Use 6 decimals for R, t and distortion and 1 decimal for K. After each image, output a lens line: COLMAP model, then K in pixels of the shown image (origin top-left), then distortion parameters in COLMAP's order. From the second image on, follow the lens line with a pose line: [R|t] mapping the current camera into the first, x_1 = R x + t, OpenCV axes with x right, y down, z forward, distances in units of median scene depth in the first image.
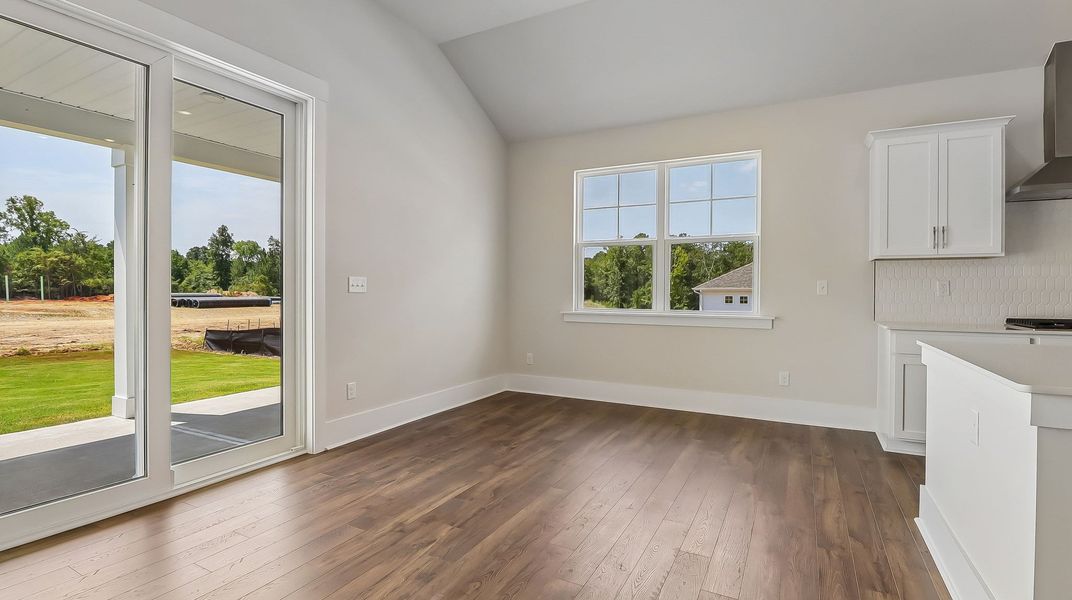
lens RADIAL K [[503.0, 0, 540.1], [0, 503.0, 298.5], [0, 0, 1]] dist [-0.004639, -0.004707]
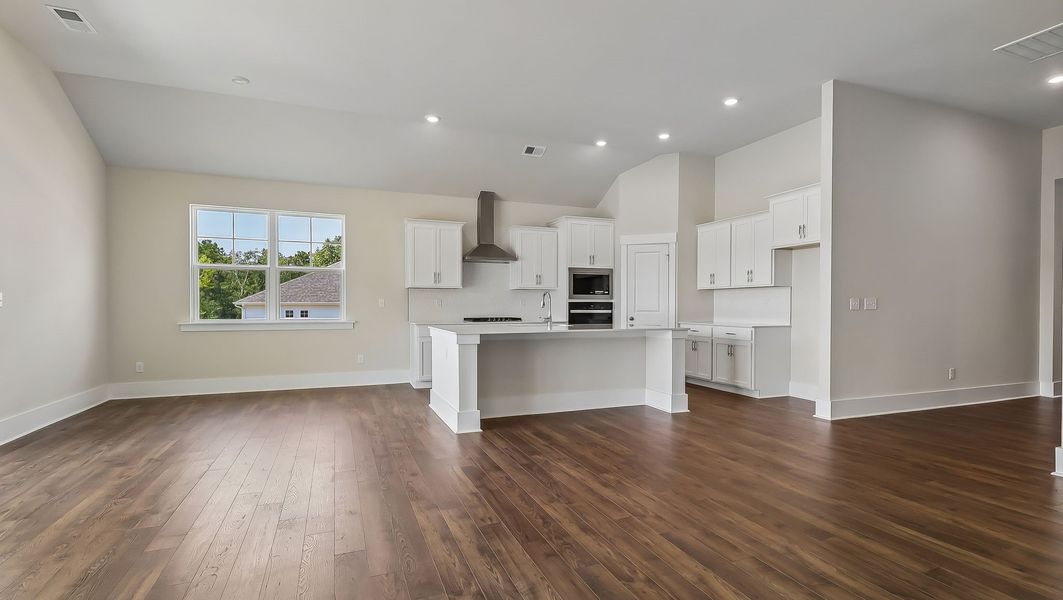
lens RADIAL K [[498.7, 0, 532.9], [0, 498.7, 299.5], [0, 0, 1]] dist [-0.004639, -0.004707]
pose [[0.654983, 0.007350, 0.755608, -0.426796], [0.012936, 0.999697, -0.020938, 0.009066], [-0.755533, 0.023489, 0.654689, -0.556175]]
